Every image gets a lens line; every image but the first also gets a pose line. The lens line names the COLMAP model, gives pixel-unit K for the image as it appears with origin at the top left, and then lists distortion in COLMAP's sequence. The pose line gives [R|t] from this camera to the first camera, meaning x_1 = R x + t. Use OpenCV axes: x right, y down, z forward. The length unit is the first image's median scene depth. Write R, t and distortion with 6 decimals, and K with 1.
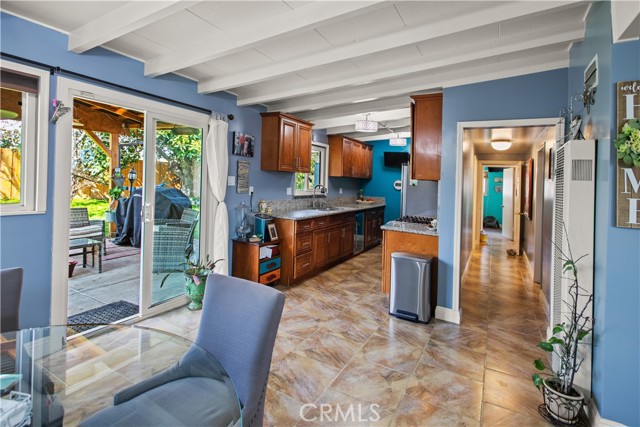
lens RADIAL K [[319.6, 0, 320.9], [0, 319.6, 180.1], [0, 0, 1]] dist [0.000635, -0.000012]
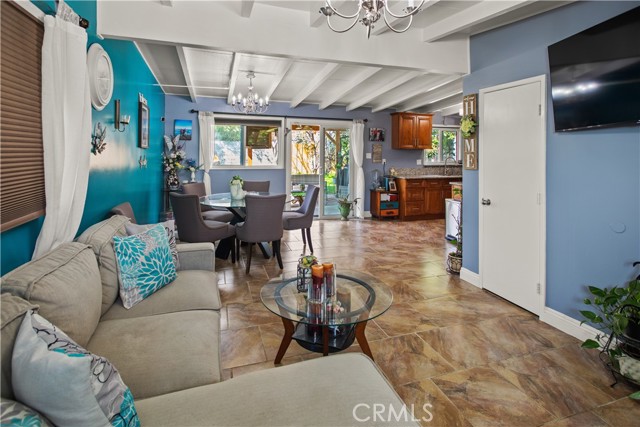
lens RADIAL K [[317.1, 0, 322.7], [0, 317.1, 146.7], [0, 0, 1]] dist [0.000308, 0.000007]
pose [[0.733487, -0.052462, -0.677676, 0.687558], [0.025503, 0.998439, -0.049690, 0.031203], [0.679225, 0.019164, 0.733680, -0.433997]]
